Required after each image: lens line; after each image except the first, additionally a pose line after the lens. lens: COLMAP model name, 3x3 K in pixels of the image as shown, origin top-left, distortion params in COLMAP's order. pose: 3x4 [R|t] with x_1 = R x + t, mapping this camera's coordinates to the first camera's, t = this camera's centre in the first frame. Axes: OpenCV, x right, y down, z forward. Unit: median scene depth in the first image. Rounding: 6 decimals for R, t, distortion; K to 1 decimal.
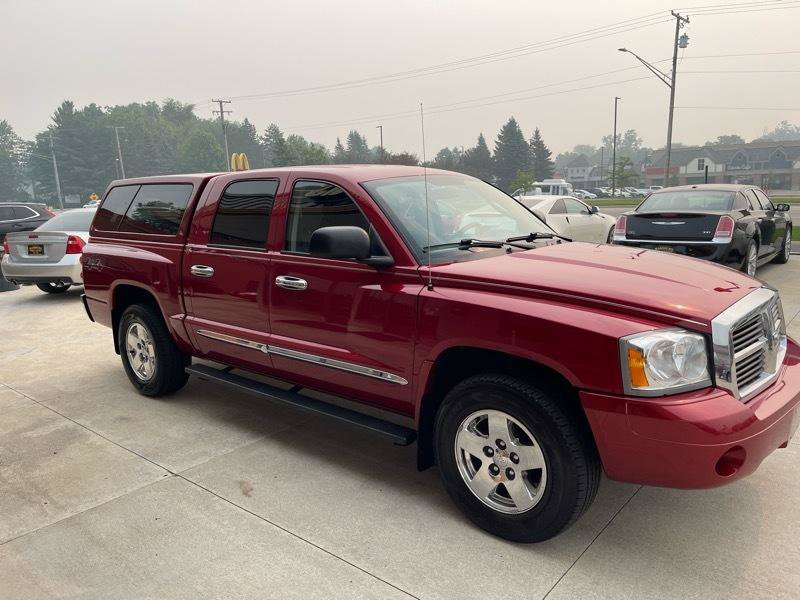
lens RADIAL K [[600.9, 0, 403.3], [0, 600.9, 308.6], [0, 0, 1]] dist [0.076080, -0.104998]
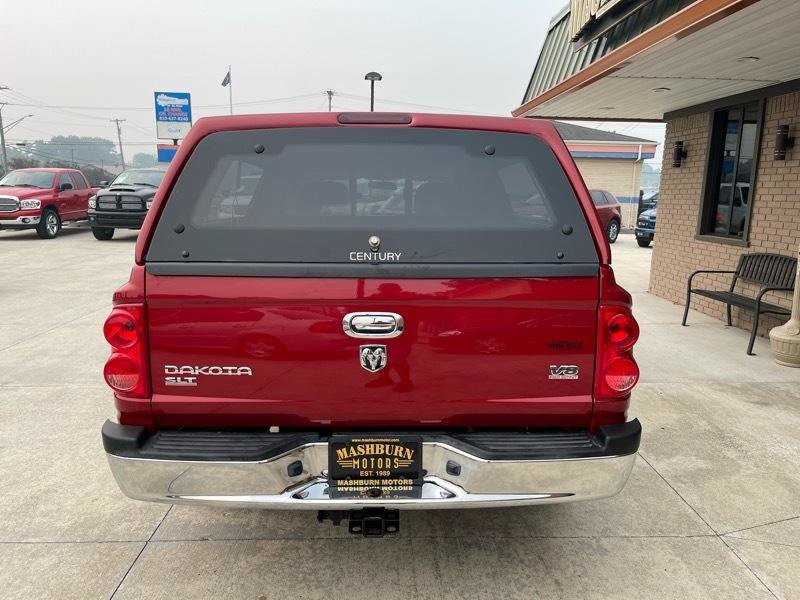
lens RADIAL K [[600.6, 0, 396.9], [0, 600.6, 309.0], [0, 0, 1]] dist [0.083960, -0.114121]
pose [[-0.665437, -0.119024, 0.736904, -0.848370], [0.151320, 0.945199, 0.289312, -0.265690], [-0.730956, 0.304027, -0.610959, 1.599492]]
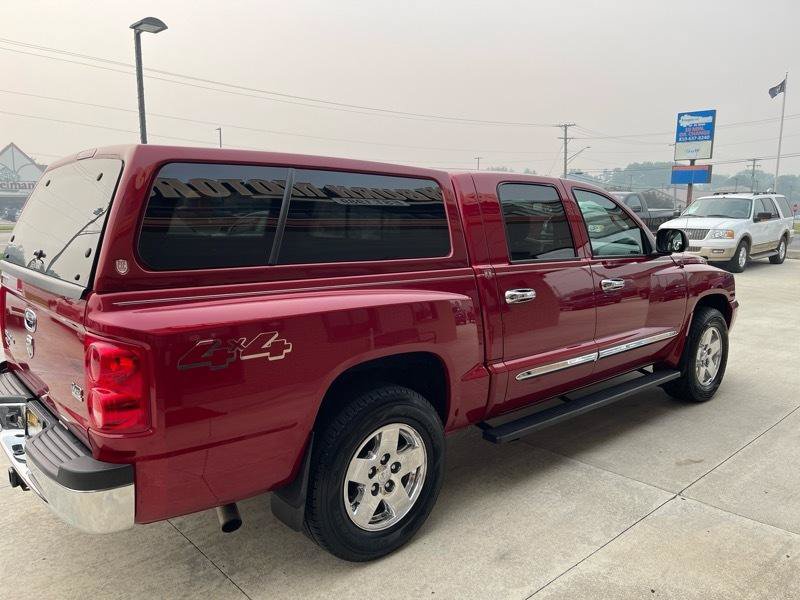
lens RADIAL K [[600.9, 0, 403.3], [0, 600.9, 308.6], [0, 0, 1]] dist [0.076080, -0.104998]
pose [[0.127934, -0.131110, 0.983078, -1.011754], [0.176638, 0.978388, 0.107498, -0.141285], [-0.975926, 0.159896, 0.148328, 0.944392]]
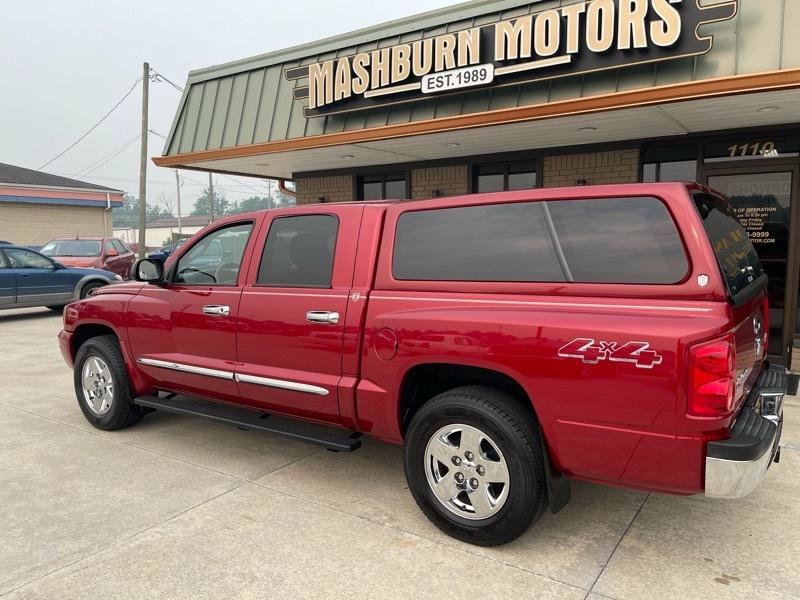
lens RADIAL K [[600.9, 0, 403.3], [0, 600.9, 308.6], [0, 0, 1]] dist [0.076080, -0.104998]
pose [[-0.992975, 0.060153, -0.101894, -0.075435], [0.026120, 0.951328, 0.307072, -0.360773], [0.115406, 0.302253, -0.946216, 1.927071]]
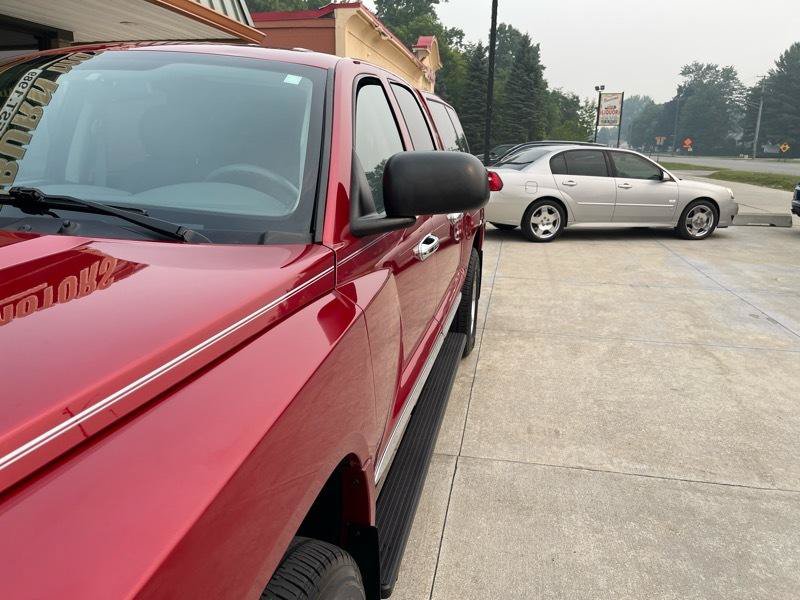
lens RADIAL K [[600.9, 0, 403.3], [0, 600.9, 308.6], [0, 0, 1]] dist [0.076080, -0.104998]
pose [[0.497598, 0.267103, -0.825259, 0.510703], [-0.201087, 0.961011, 0.189793, -0.135909], [0.843777, 0.071508, 0.531909, 0.791951]]
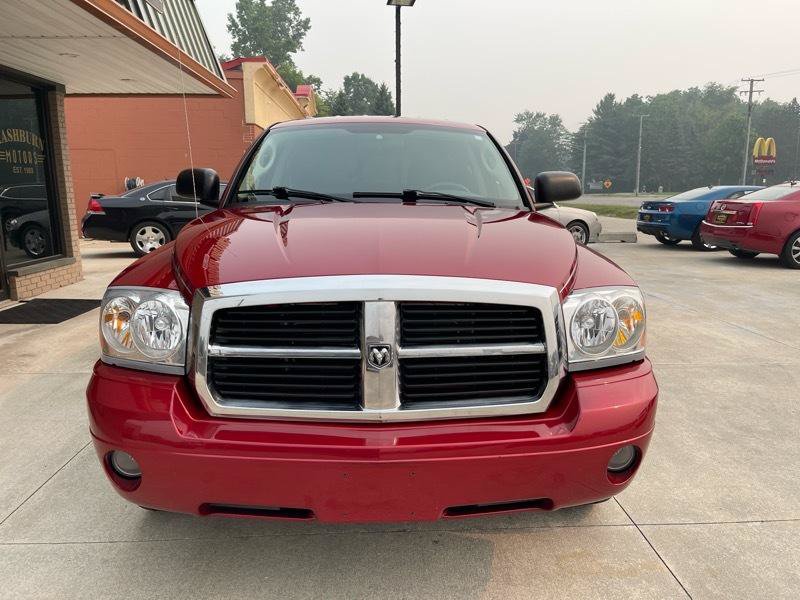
lens RADIAL K [[600.9, 0, 403.3], [0, 600.9, 308.6], [0, 0, 1]] dist [0.076080, -0.104998]
pose [[0.683739, 0.176576, -0.708041, 0.625193], [-0.164613, 0.982595, 0.086083, -0.031335], [0.710917, 0.057695, 0.700905, 0.355940]]
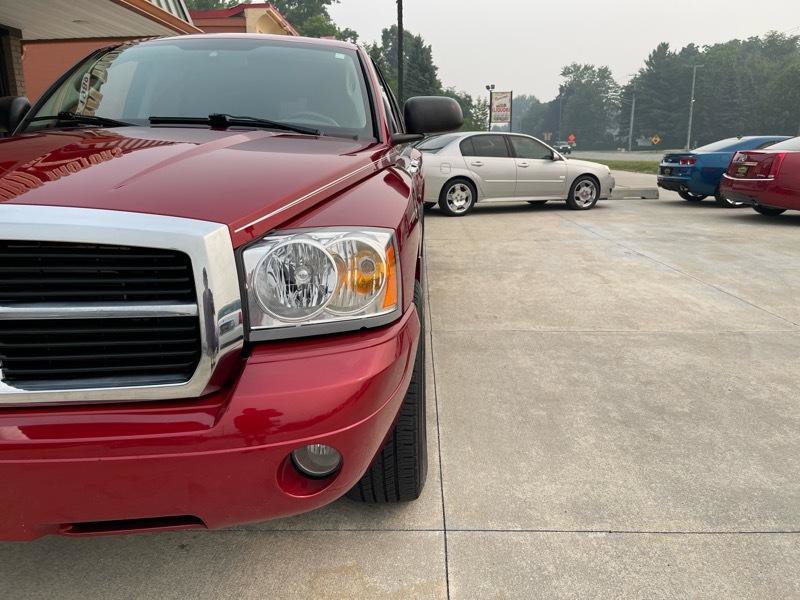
lens RADIAL K [[600.9, 0, 403.3], [0, 600.9, 308.6], [0, 0, 1]] dist [0.076080, -0.104998]
pose [[0.631763, 0.230542, -0.740085, 0.681264], [-0.167048, 0.972808, 0.160438, -0.048064], [0.756948, 0.022270, 0.653095, 0.577654]]
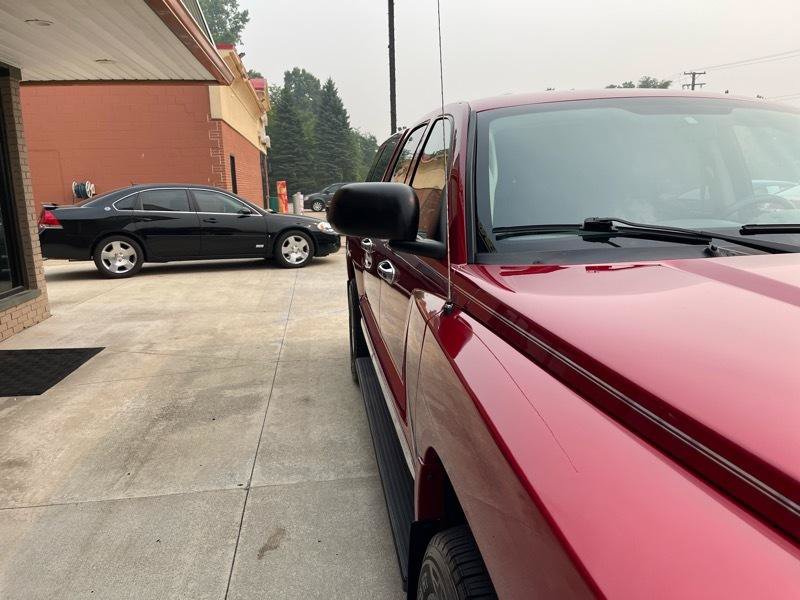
lens RADIAL K [[600.9, 0, 403.3], [0, 600.9, 308.6], [0, 0, 1]] dist [0.076080, -0.104998]
pose [[0.751242, 0.153549, -0.641918, 0.207109], [-0.135282, 0.987736, 0.077948, -0.044216], [0.646014, 0.028282, 0.762801, 0.387634]]
